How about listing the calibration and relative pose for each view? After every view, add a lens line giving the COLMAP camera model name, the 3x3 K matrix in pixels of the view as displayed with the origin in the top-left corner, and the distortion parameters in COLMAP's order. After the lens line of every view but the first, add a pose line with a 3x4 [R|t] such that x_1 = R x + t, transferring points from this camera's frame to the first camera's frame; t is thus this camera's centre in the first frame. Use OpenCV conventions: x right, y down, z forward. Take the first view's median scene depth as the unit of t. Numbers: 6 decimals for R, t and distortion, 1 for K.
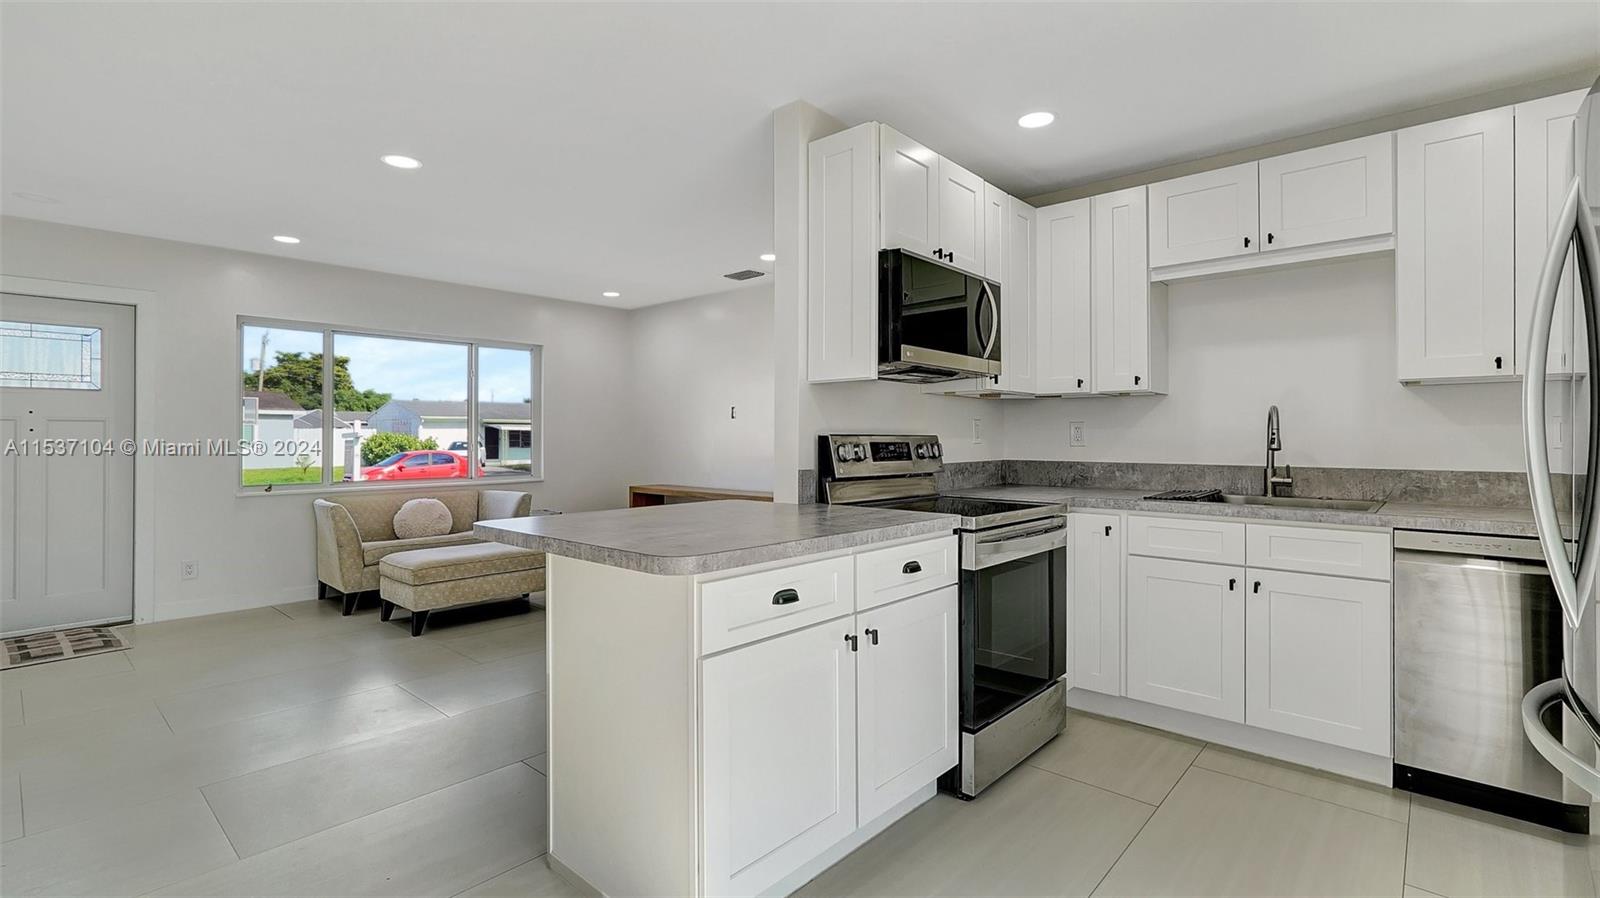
lens RADIAL K [[727.3, 0, 805.9], [0, 727.3, 431.5], [0, 0, 1]] dist [-0.001697, 0.001322]
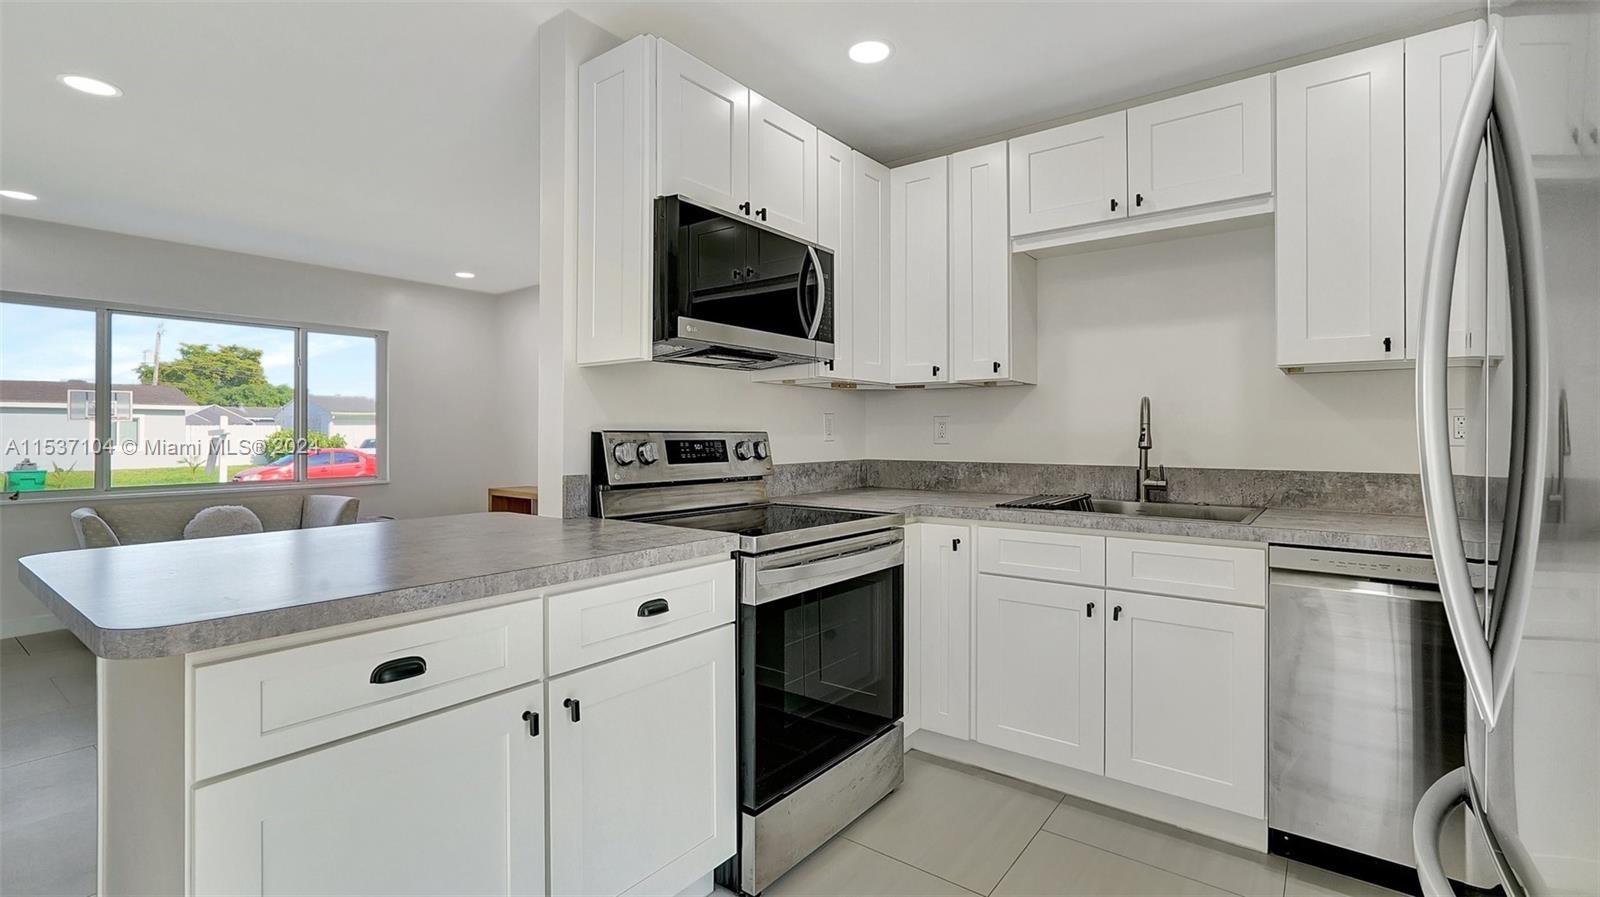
lens RADIAL K [[720.9, 0, 802.6], [0, 720.9, 430.7], [0, 0, 1]] dist [-0.002284, 0.000225]
pose [[0.997182, -0.000890, 0.075013, 0.180820], [0.000619, 0.999993, 0.003637, 0.001291], [-0.075016, -0.003580, 0.997176, 0.184641]]
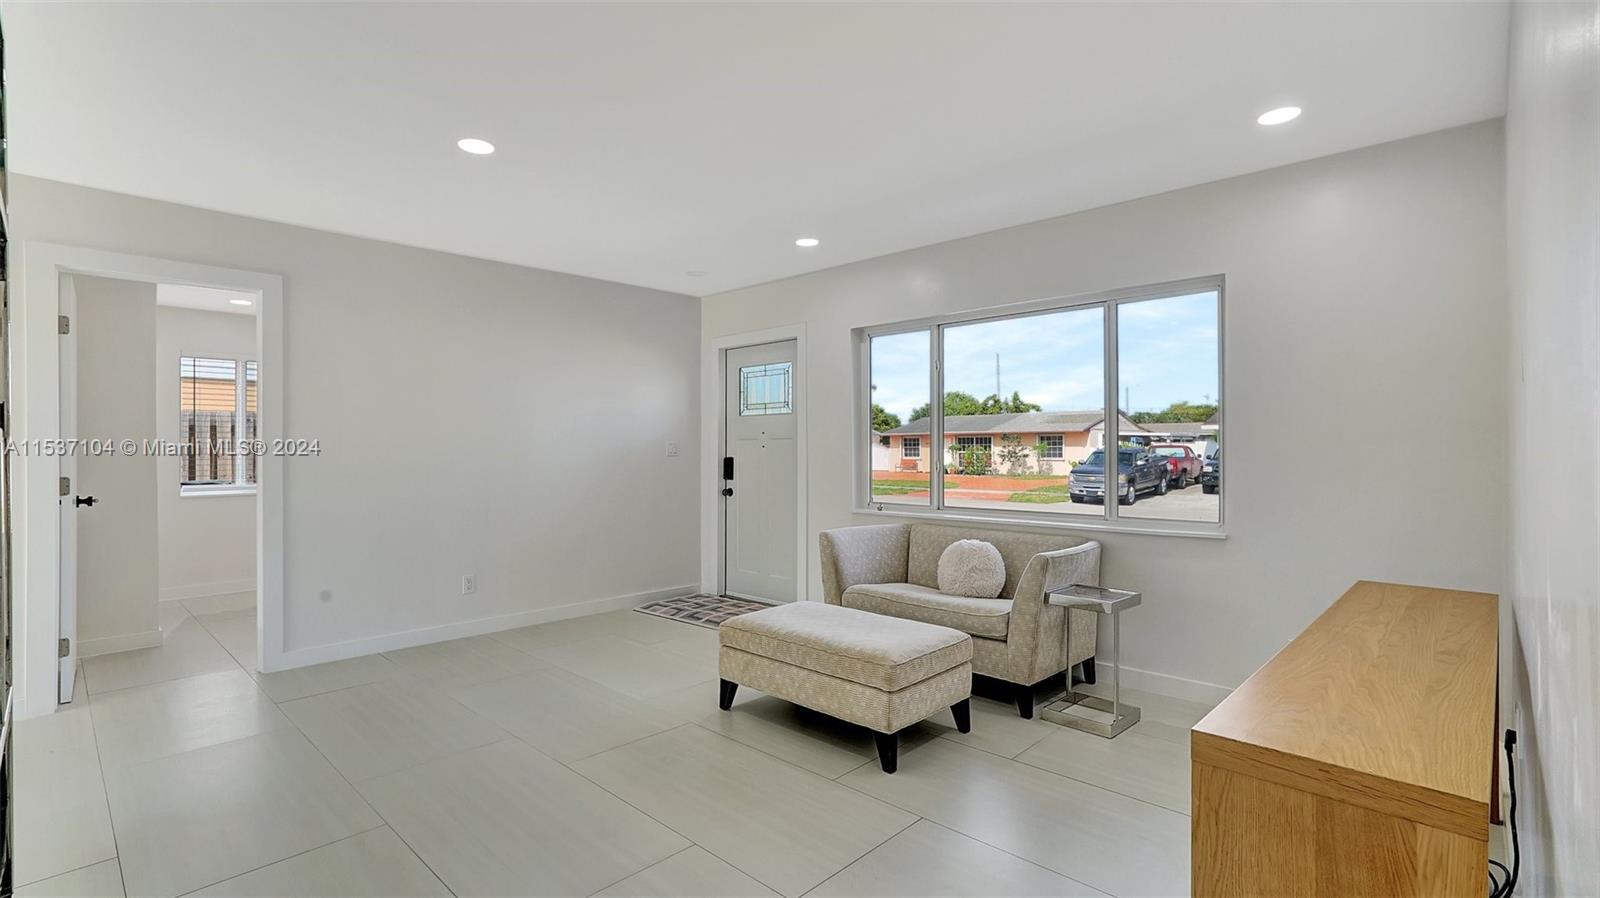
lens RADIAL K [[727.3, 0, 805.9], [0, 727.3, 431.5], [0, 0, 1]] dist [-0.001697, 0.001322]
pose [[-0.032851, -0.027577, -0.999080, 0.359899], [0.009114, 0.999569, -0.027890, 0.011467], [0.999419, -0.010022, -0.032586, 1.669239]]
